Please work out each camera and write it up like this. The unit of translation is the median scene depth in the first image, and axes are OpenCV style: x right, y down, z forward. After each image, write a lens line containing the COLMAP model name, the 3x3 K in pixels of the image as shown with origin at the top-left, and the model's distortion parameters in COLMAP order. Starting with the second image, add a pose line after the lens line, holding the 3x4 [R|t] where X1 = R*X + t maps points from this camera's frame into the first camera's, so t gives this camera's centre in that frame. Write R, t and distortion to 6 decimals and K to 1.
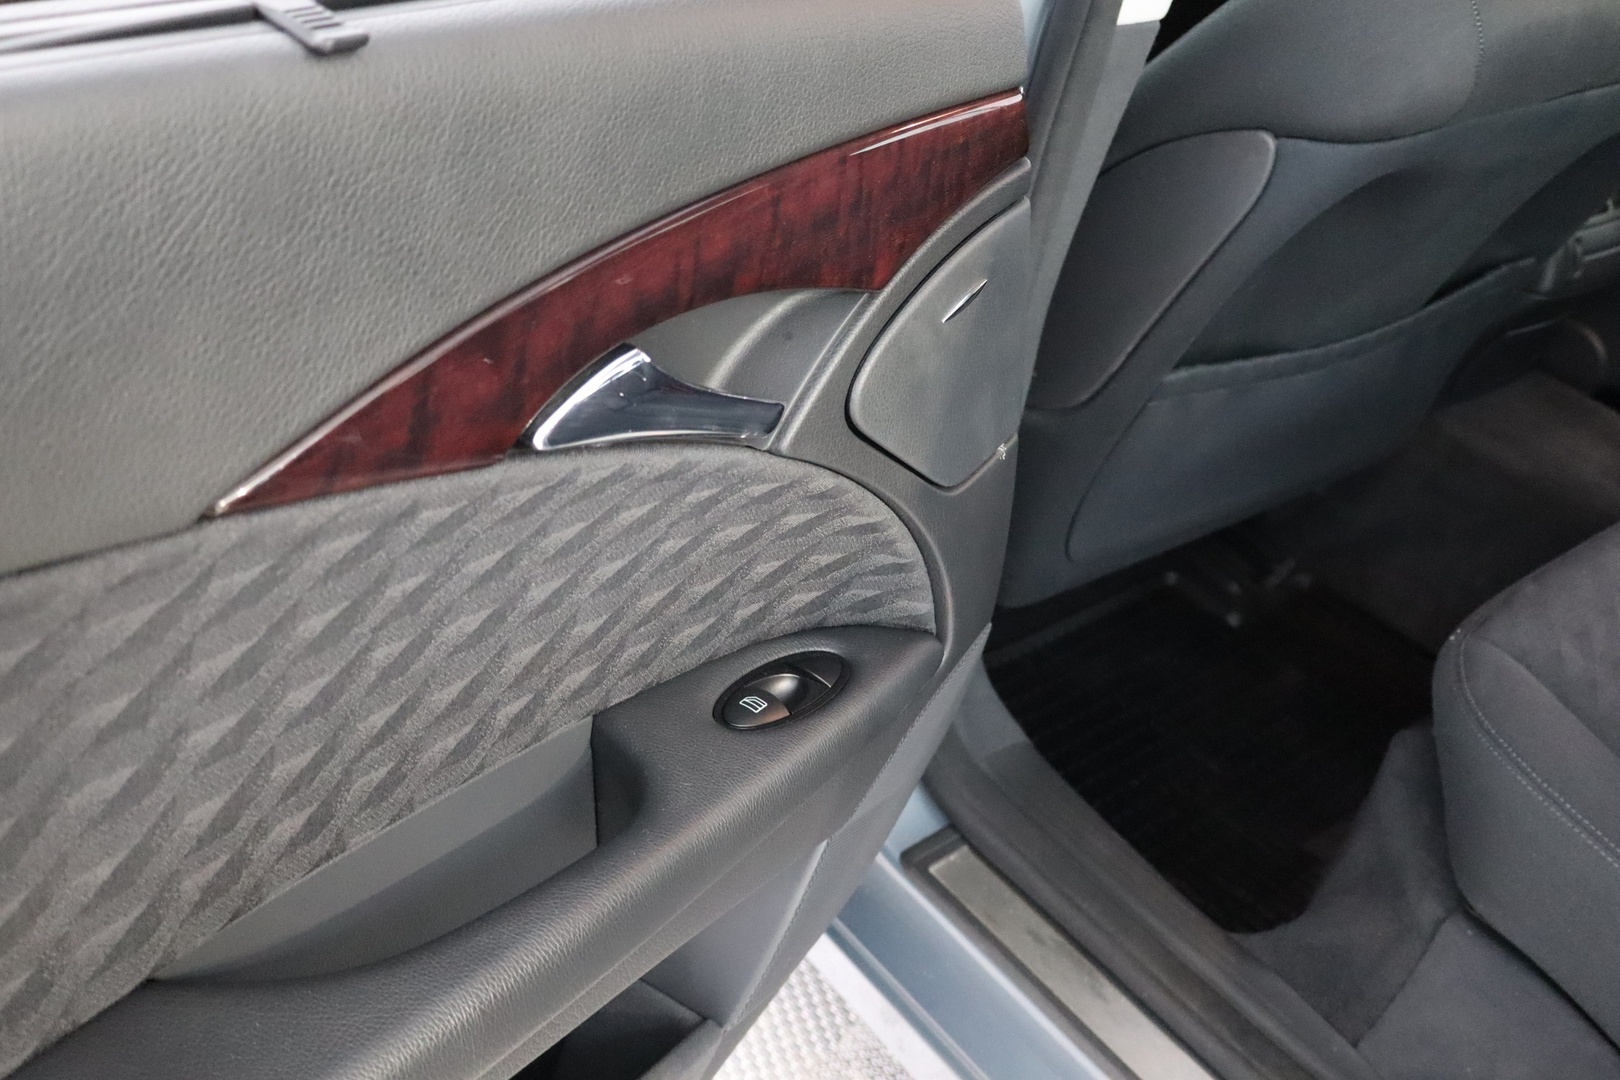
lens RADIAL K [[1546.9, 0, 810.2], [0, 1546.9, 538.0], [0, 0, 1]] dist [0.014406, 0.000000]
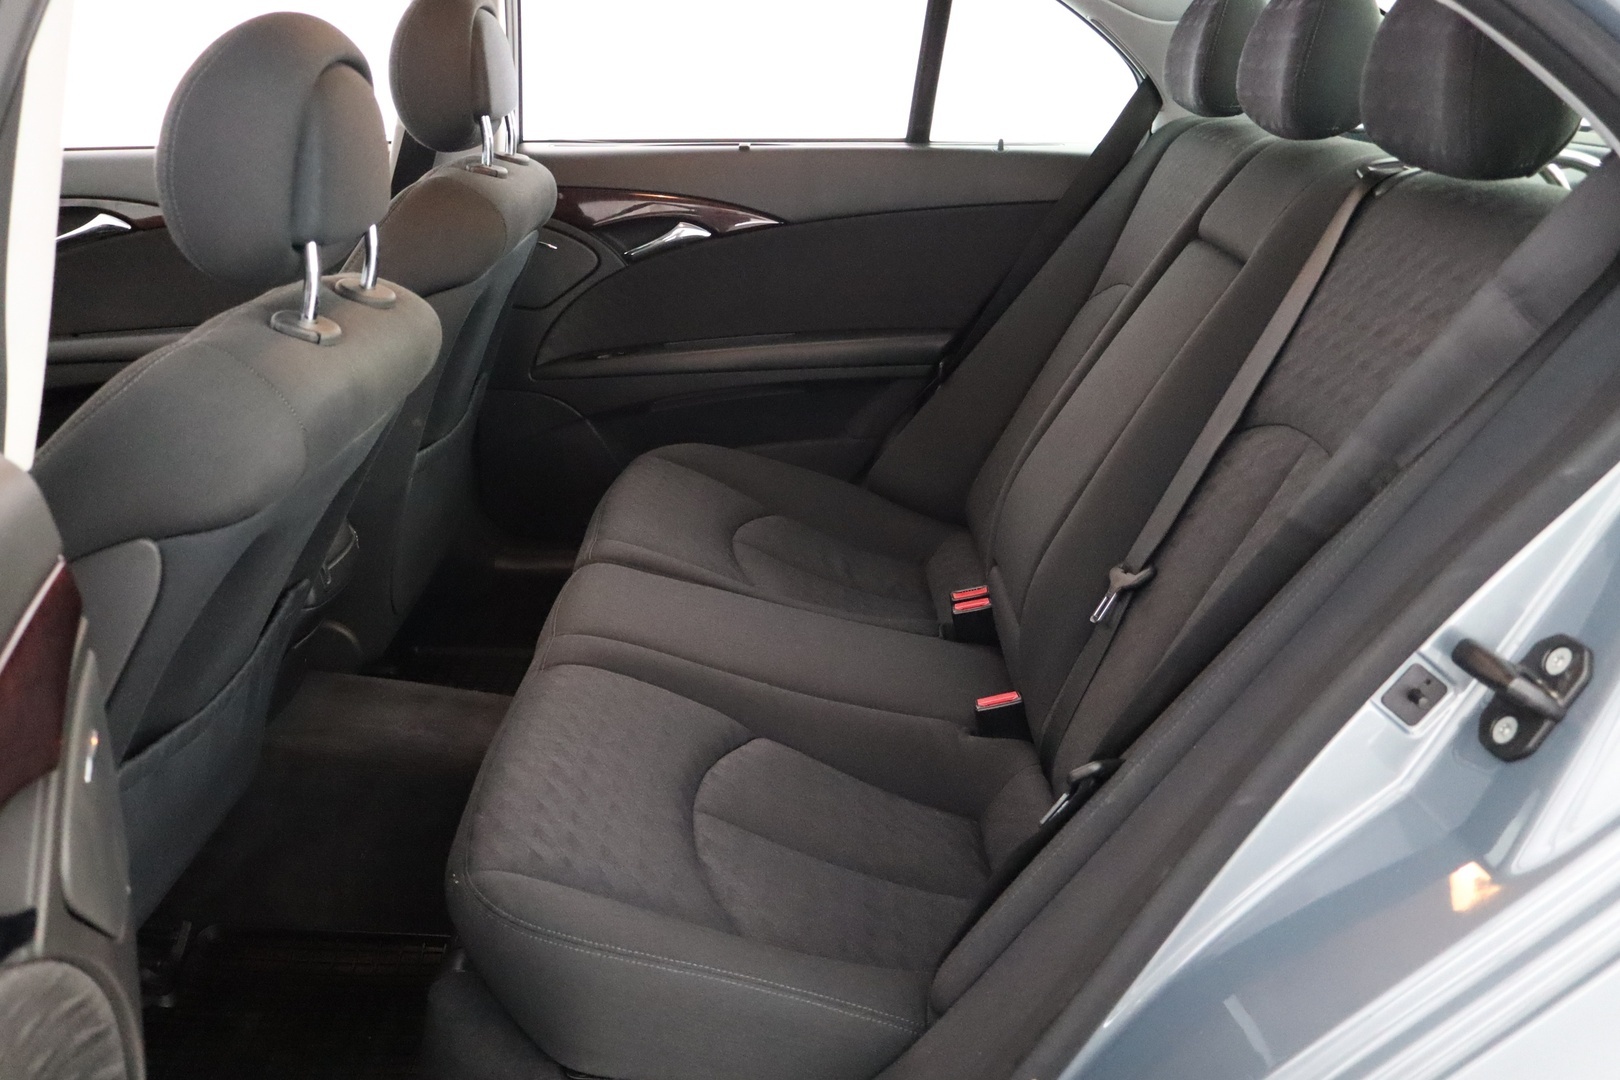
lens RADIAL K [[1546.9, 0, 811.1], [0, 1546.9, 540.5], [0, 0, 1]] dist [0.014406, 0.000000]
pose [[0.589804, -0.280483, 0.757272, -0.261818], [0.434737, 0.900544, -0.005047, -0.049293], [-0.680541, 0.332190, 0.653080, -0.042218]]
